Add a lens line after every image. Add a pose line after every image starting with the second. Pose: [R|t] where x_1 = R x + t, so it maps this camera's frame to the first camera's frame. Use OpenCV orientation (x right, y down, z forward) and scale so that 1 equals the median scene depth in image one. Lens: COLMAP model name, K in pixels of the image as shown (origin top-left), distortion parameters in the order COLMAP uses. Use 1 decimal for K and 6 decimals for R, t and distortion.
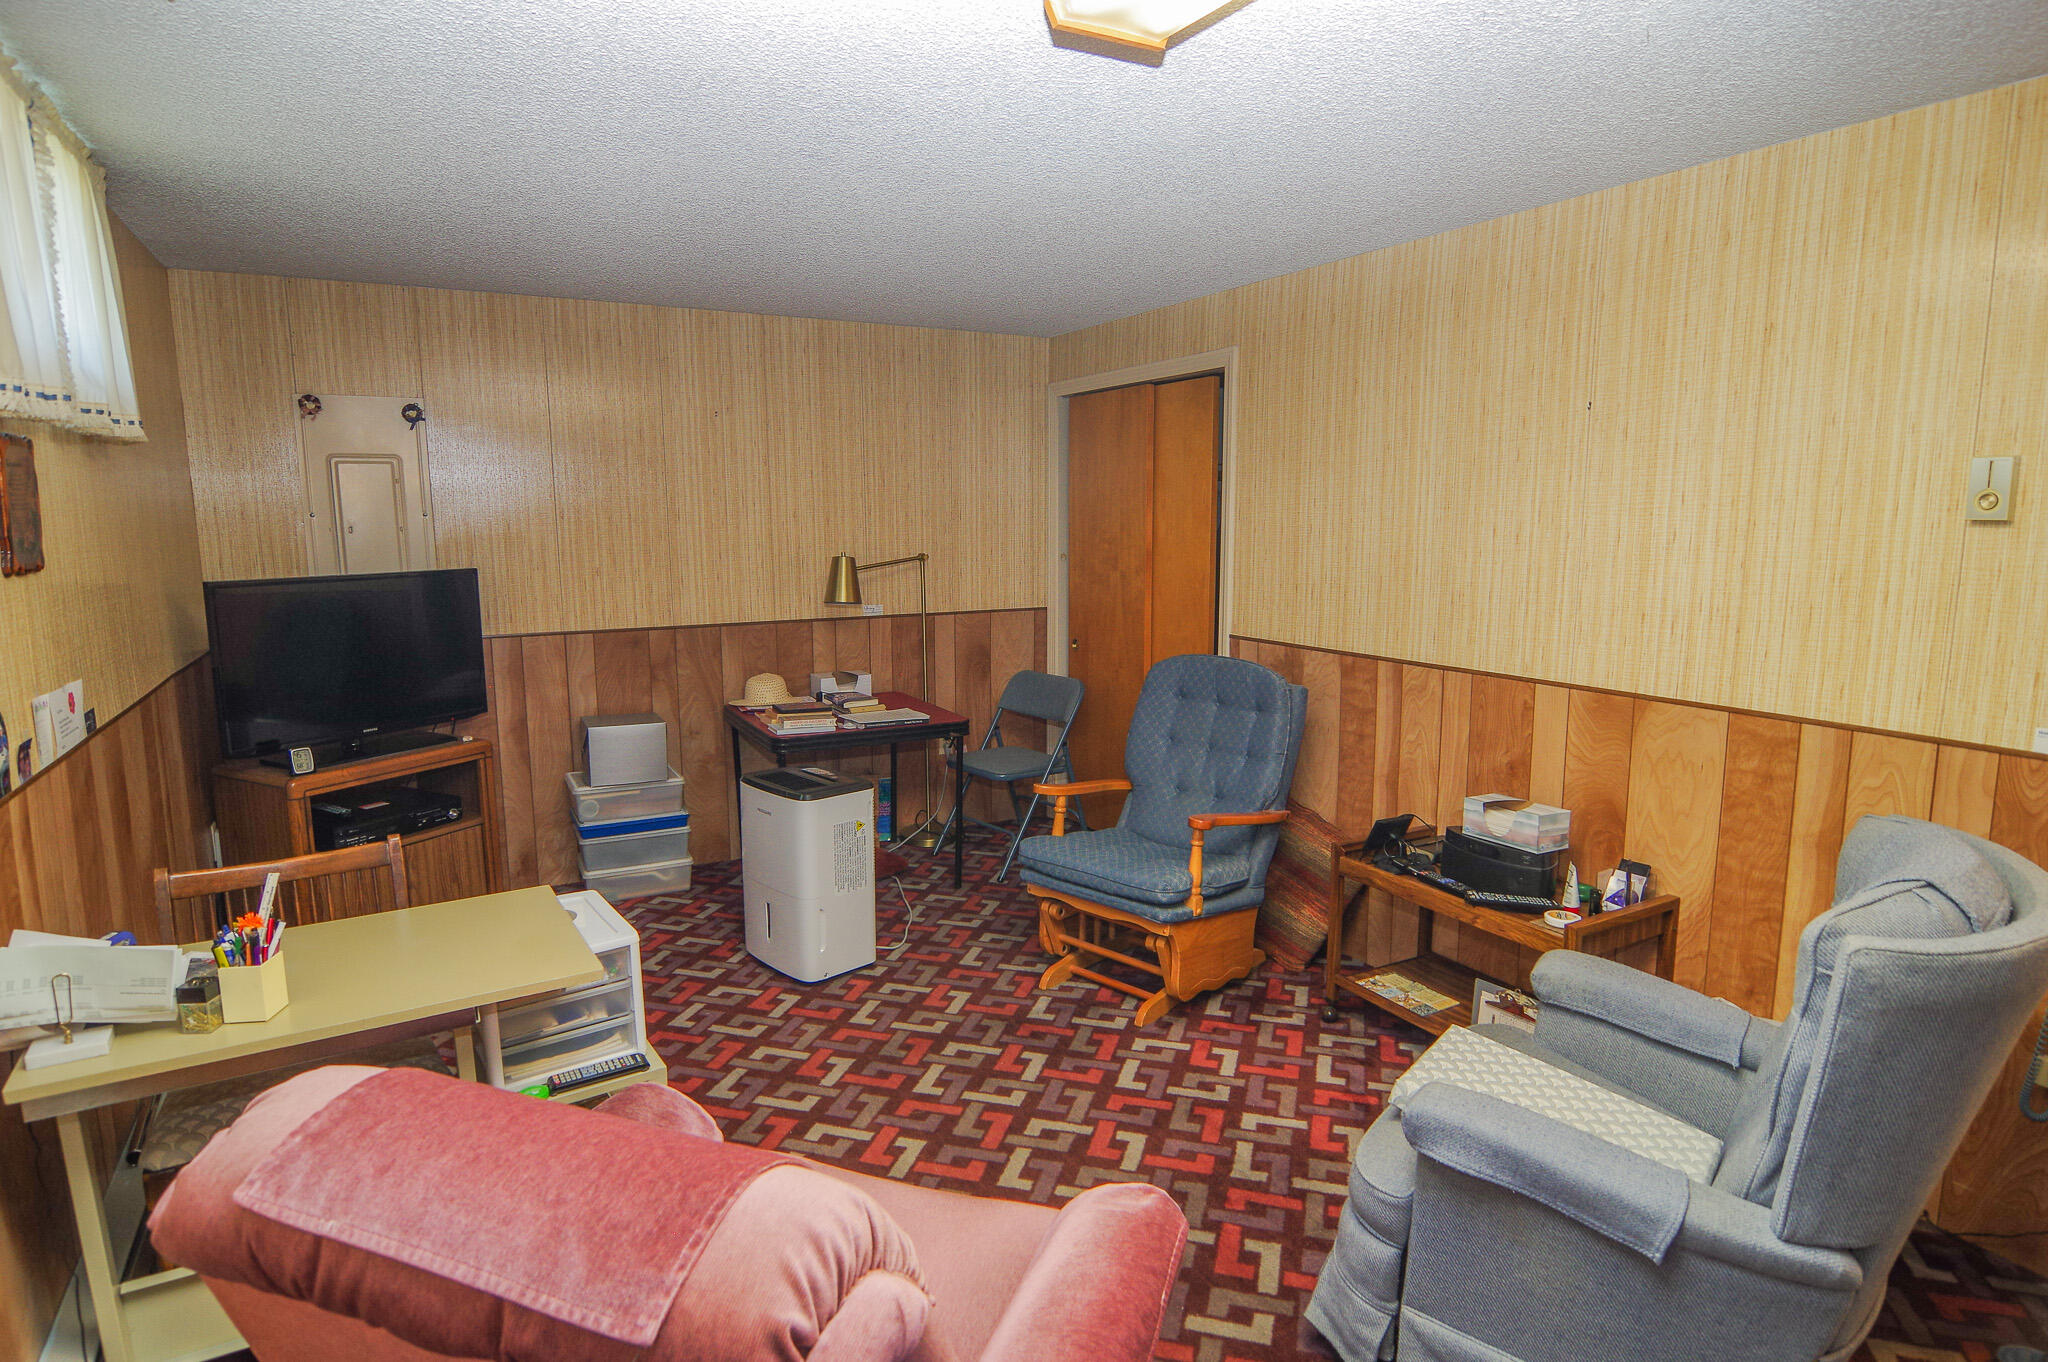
lens RADIAL K [[1111.0, 0, 1037.1], [0, 1111.0, 683.2], [0, 0, 1]] dist [0.006467, -0.012067]
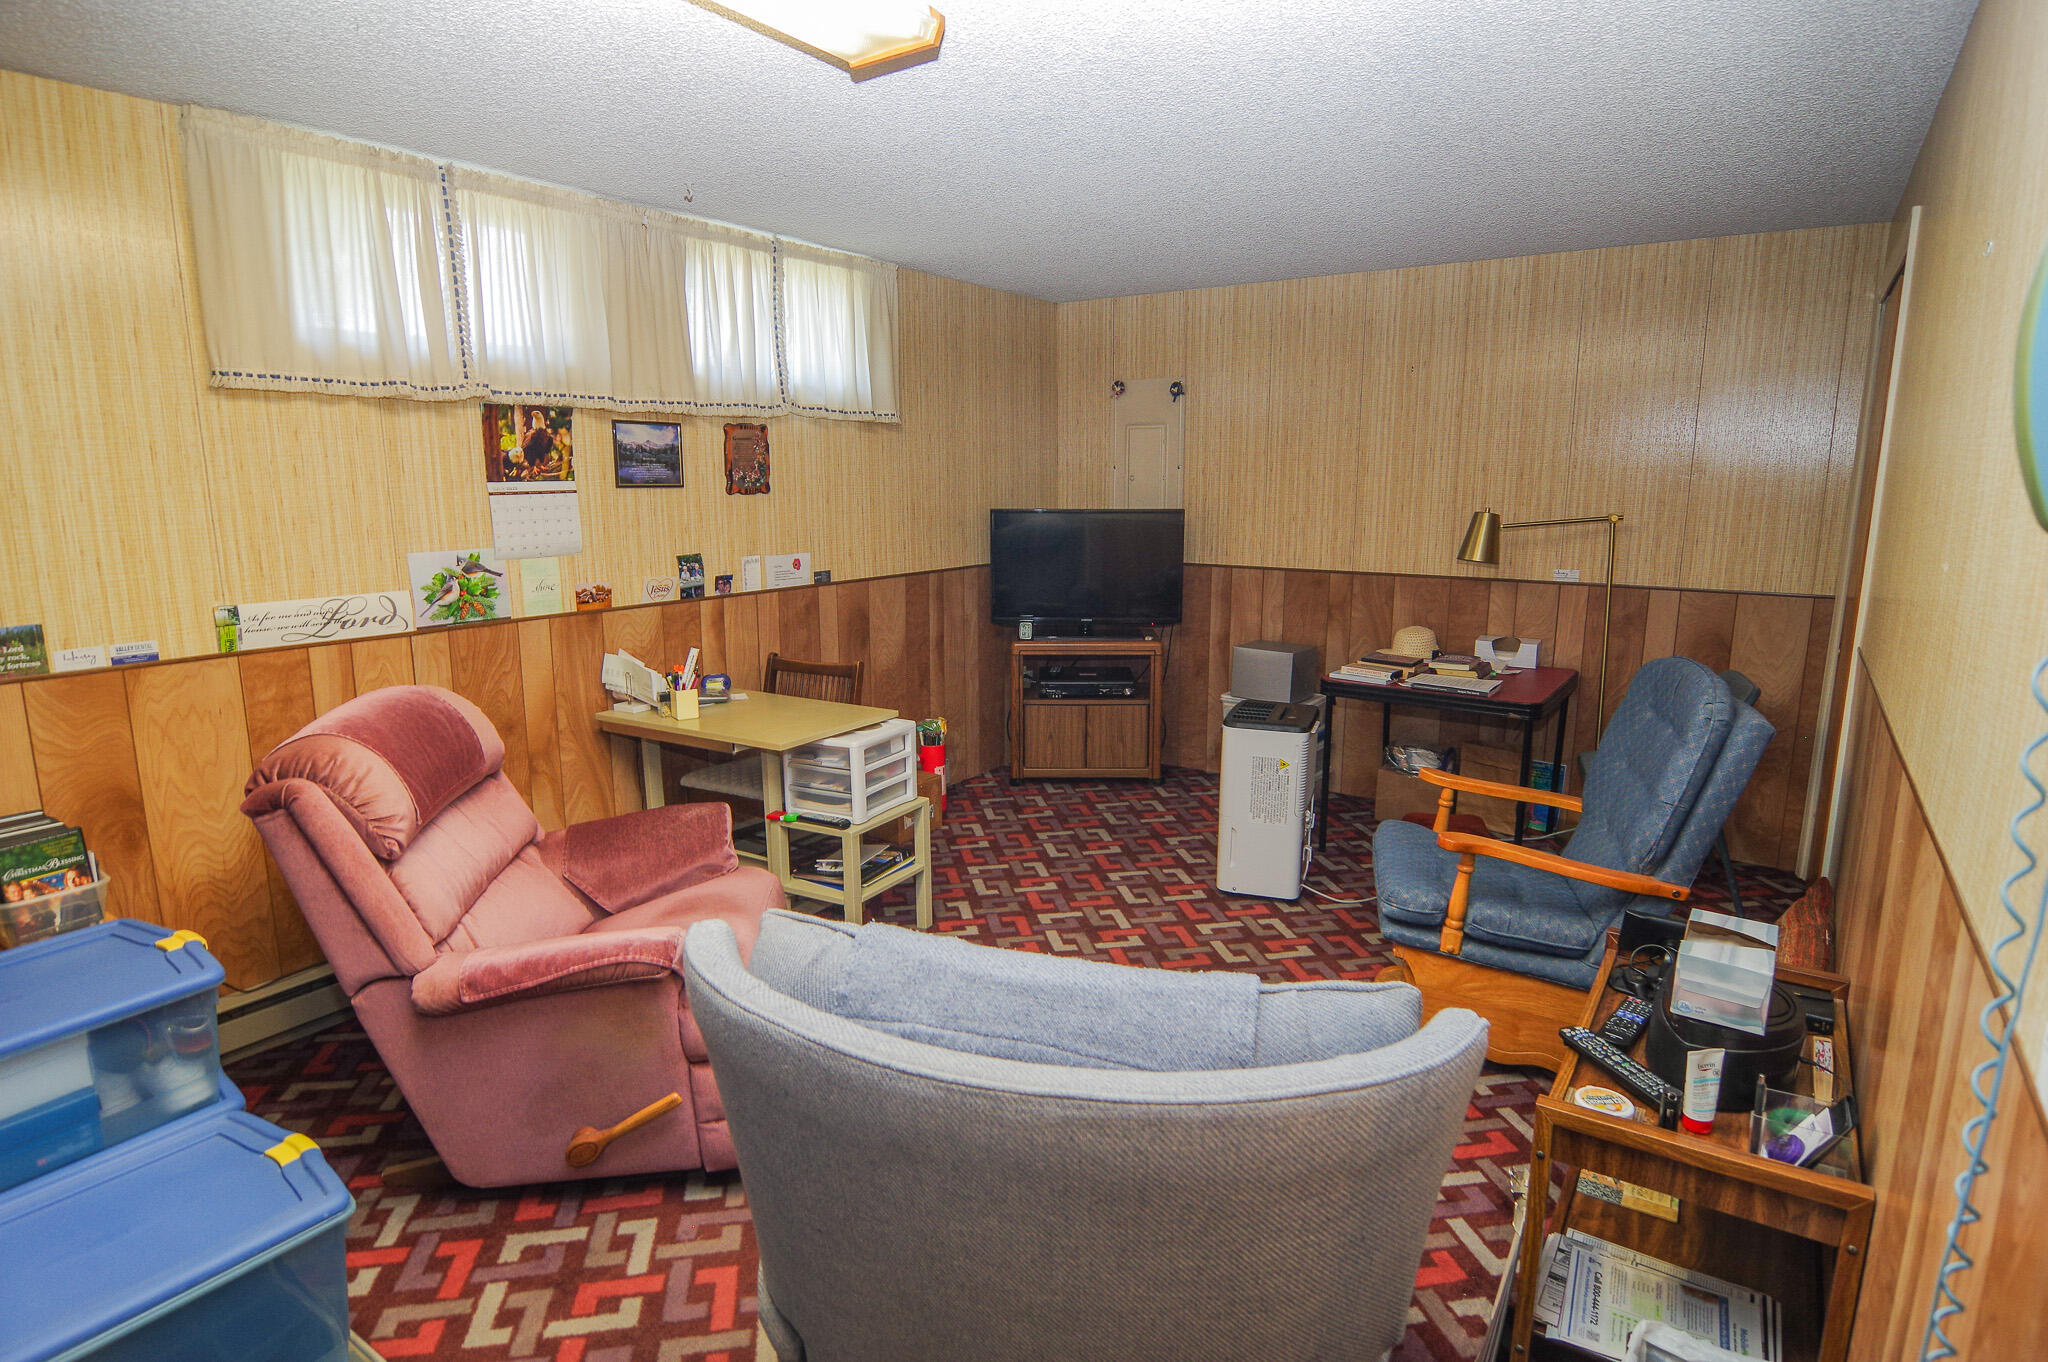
lens RADIAL K [[1111.0, 0, 1044.7], [0, 1111.0, 679.1], [0, 0, 1]] dist [0.006467, -0.012067]
pose [[0.457642, 0.167655, -0.873187, 0.523327], [-0.136258, 0.983686, 0.117457, -0.036307], [0.878634, 0.065225, 0.473021, 0.245054]]
